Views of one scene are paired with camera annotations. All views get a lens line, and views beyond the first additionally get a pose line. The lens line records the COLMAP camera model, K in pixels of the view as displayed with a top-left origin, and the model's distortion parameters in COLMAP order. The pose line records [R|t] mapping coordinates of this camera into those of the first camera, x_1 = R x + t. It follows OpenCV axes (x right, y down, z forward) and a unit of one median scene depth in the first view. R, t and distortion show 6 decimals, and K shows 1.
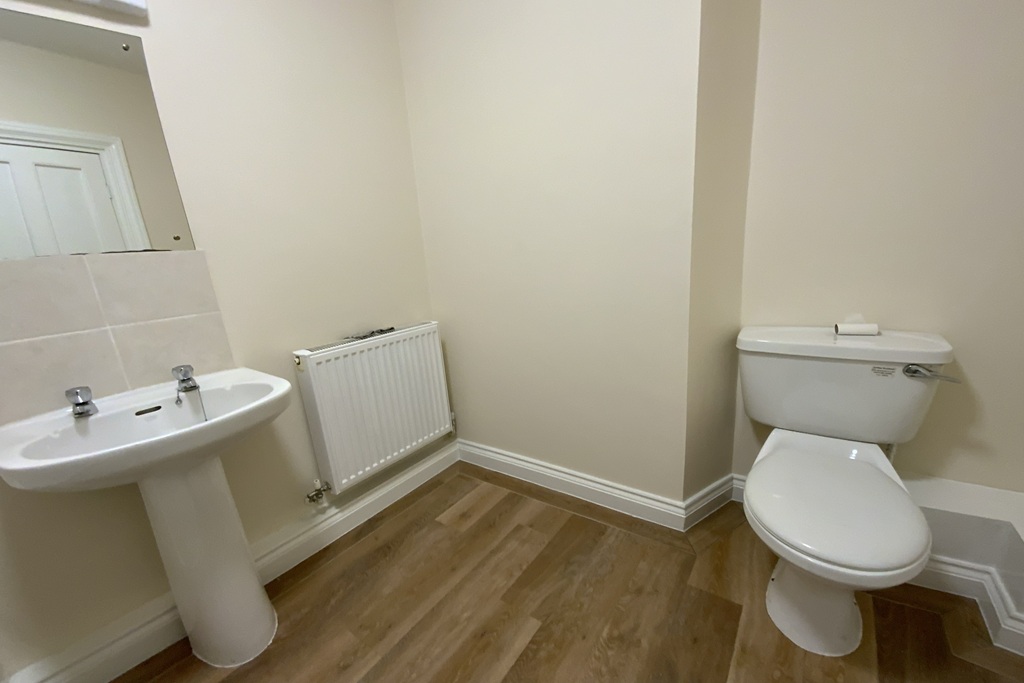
lens RADIAL K [[420.5, 0, 514.6], [0, 420.5, 345.0], [0, 0, 1]] dist [0.009803, -0.001034]
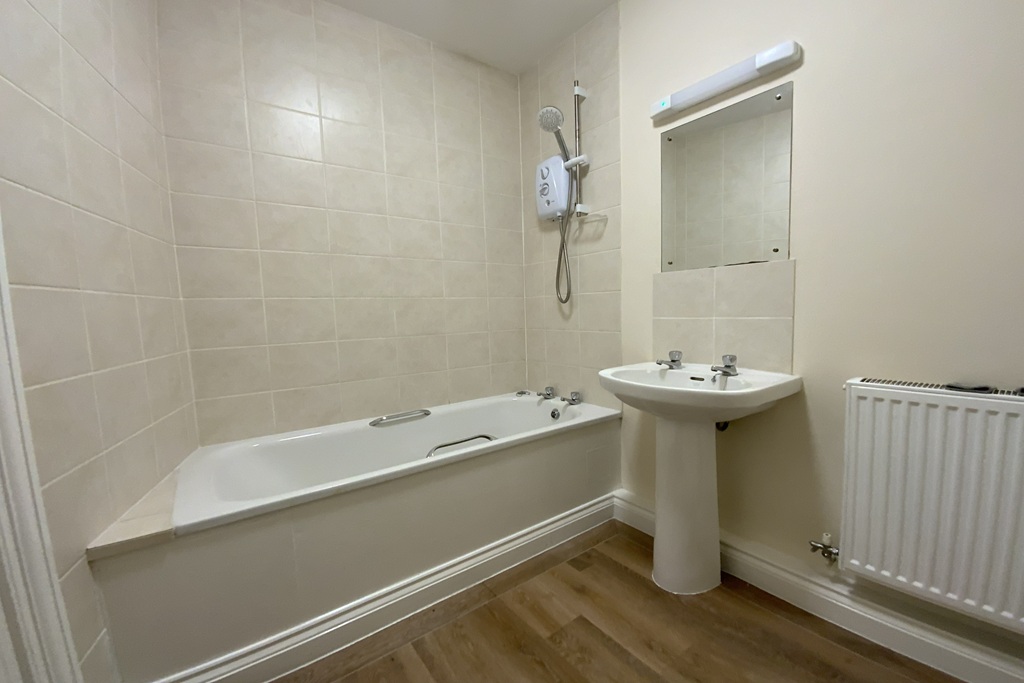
lens RADIAL K [[420.5, 0, 513.1], [0, 420.5, 343.0], [0, 0, 1]] dist [0.009803, -0.001034]
pose [[-0.290441, 0.152915, -0.944596, 0.465458], [-0.175085, 0.961992, 0.209565, -0.111092], [0.940739, 0.226251, -0.252629, 0.600836]]
